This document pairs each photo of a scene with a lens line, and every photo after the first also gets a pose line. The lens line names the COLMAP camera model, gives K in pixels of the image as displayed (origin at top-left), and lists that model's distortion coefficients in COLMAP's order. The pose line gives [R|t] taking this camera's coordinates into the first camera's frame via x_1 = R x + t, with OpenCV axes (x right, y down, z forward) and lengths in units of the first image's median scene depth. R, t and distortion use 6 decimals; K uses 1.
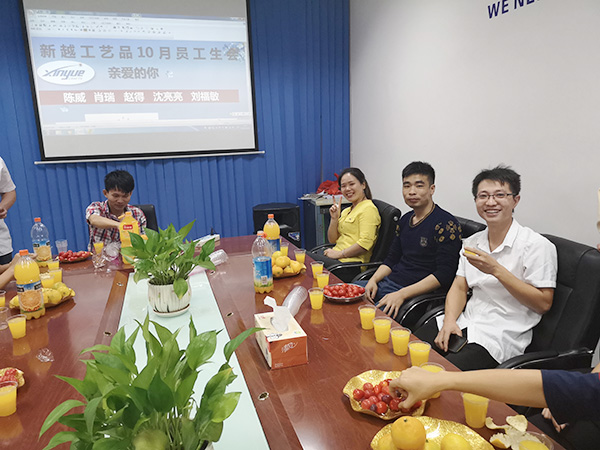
lens RADIAL K [[482.0, 0, 300.0], [0, 482.0, 218.2], [0, 0, 1]] dist [0.049054, -0.006504]
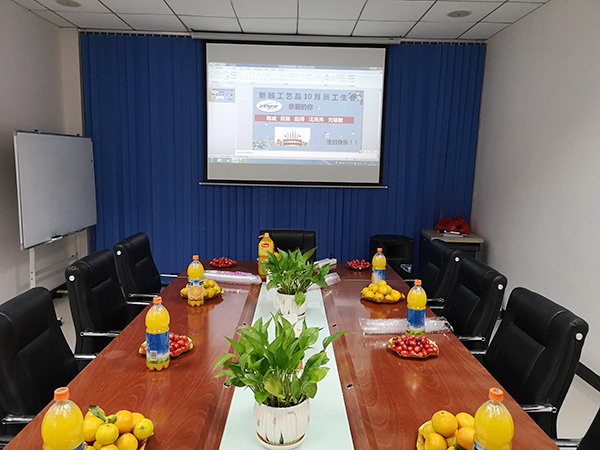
lens RADIAL K [[482.0, 0, 300.0], [0, 482.0, 218.2], [0, 0, 1]] dist [0.049054, -0.006504]
pose [[0.961272, 0.097835, -0.257652, 0.064642], [-0.110029, 0.993370, -0.033304, -0.026985], [0.252686, 0.060363, 0.965664, -0.257332]]
